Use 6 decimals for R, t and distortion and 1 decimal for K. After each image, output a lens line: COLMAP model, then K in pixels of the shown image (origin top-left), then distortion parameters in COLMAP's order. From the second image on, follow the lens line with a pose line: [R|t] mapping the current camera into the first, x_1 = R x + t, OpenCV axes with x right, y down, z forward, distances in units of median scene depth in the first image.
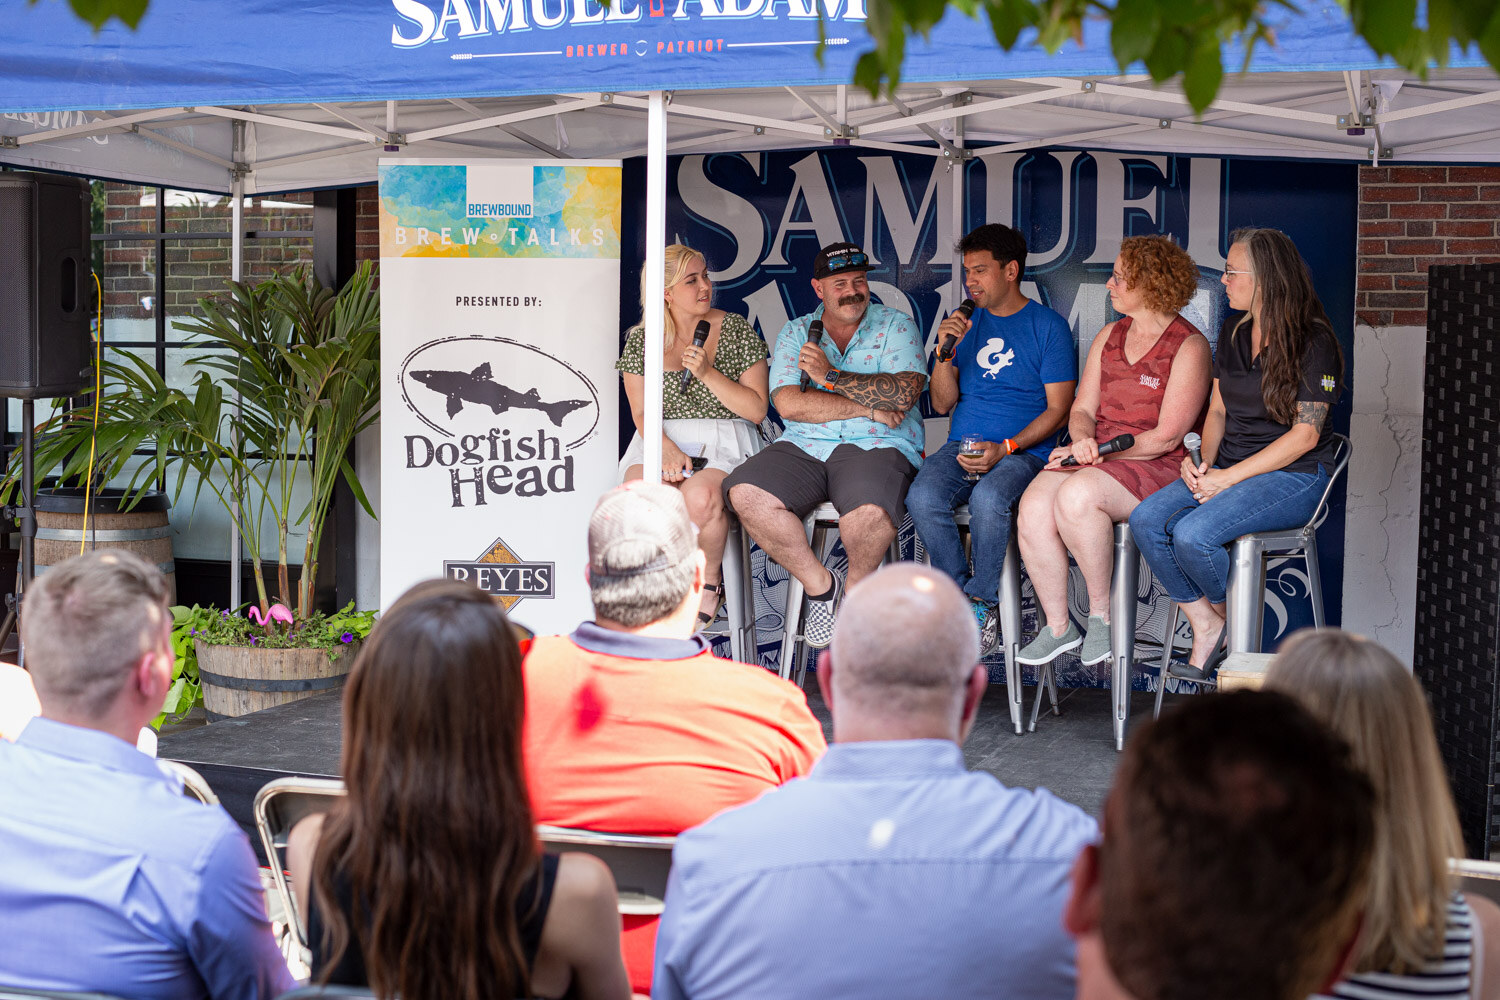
lens RADIAL K [[2150.1, 0, 750.0], [0, 2150.1, 500.0], [0, 0, 1]] dist [-0.168428, 0.433586]
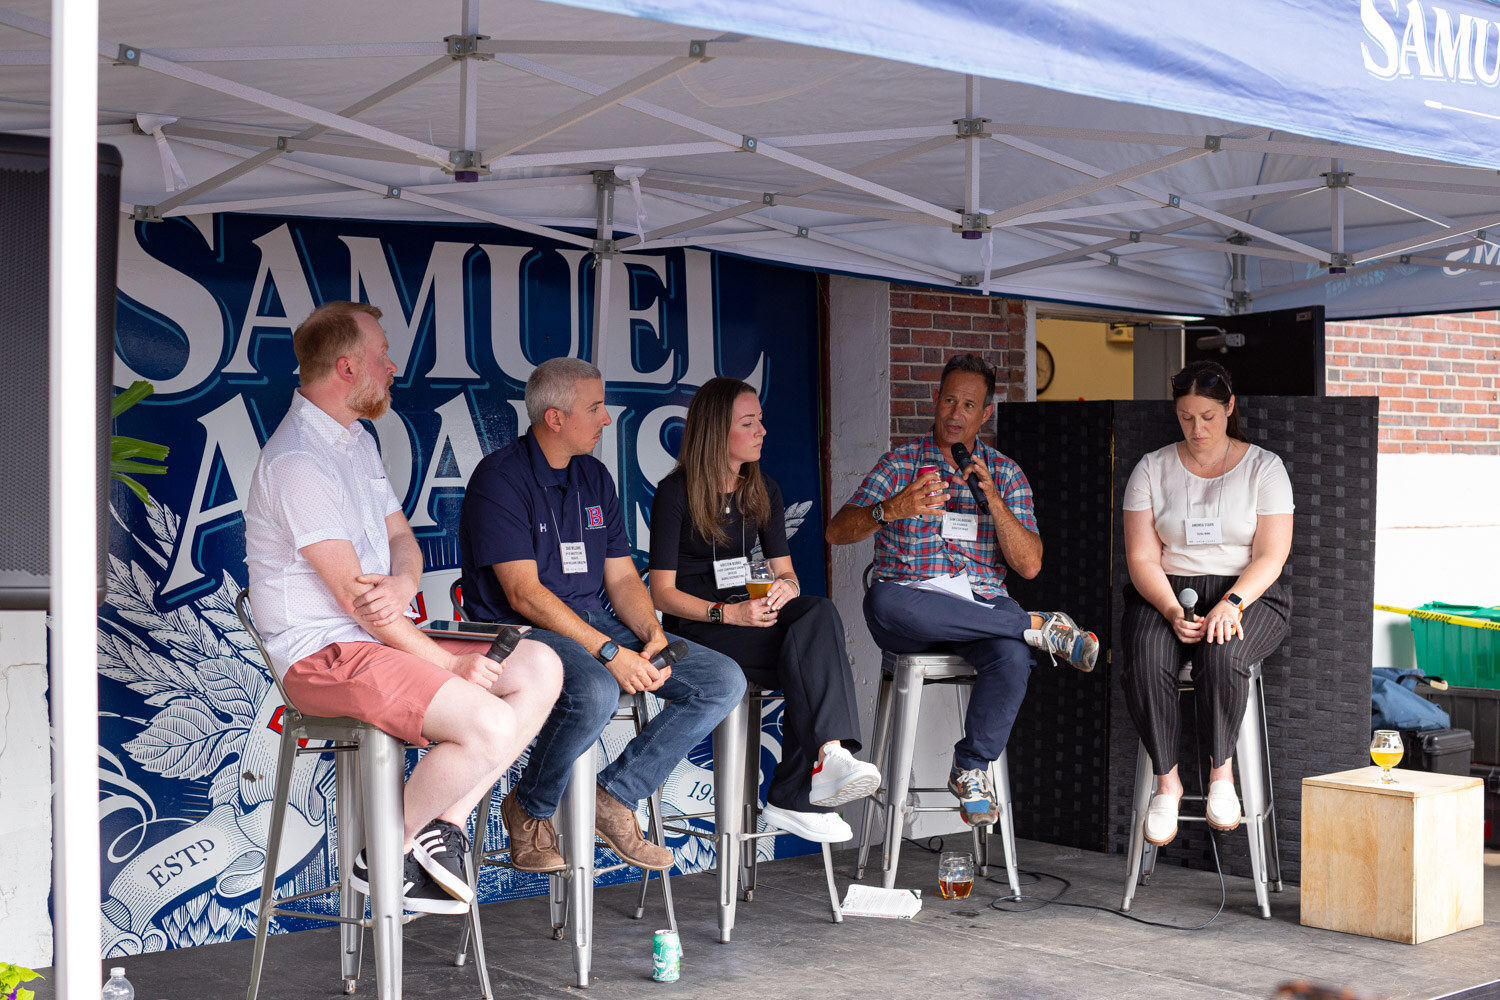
lens RADIAL K [[2150.1, 0, 750.0], [0, 2150.1, 500.0], [0, 0, 1]] dist [-0.168428, 0.433586]
pose [[0.517365, -0.021805, 0.855487, -0.597534], [0.070189, 0.997388, -0.017025, -0.047877], [-0.852881, 0.068854, 0.517544, 0.547411]]
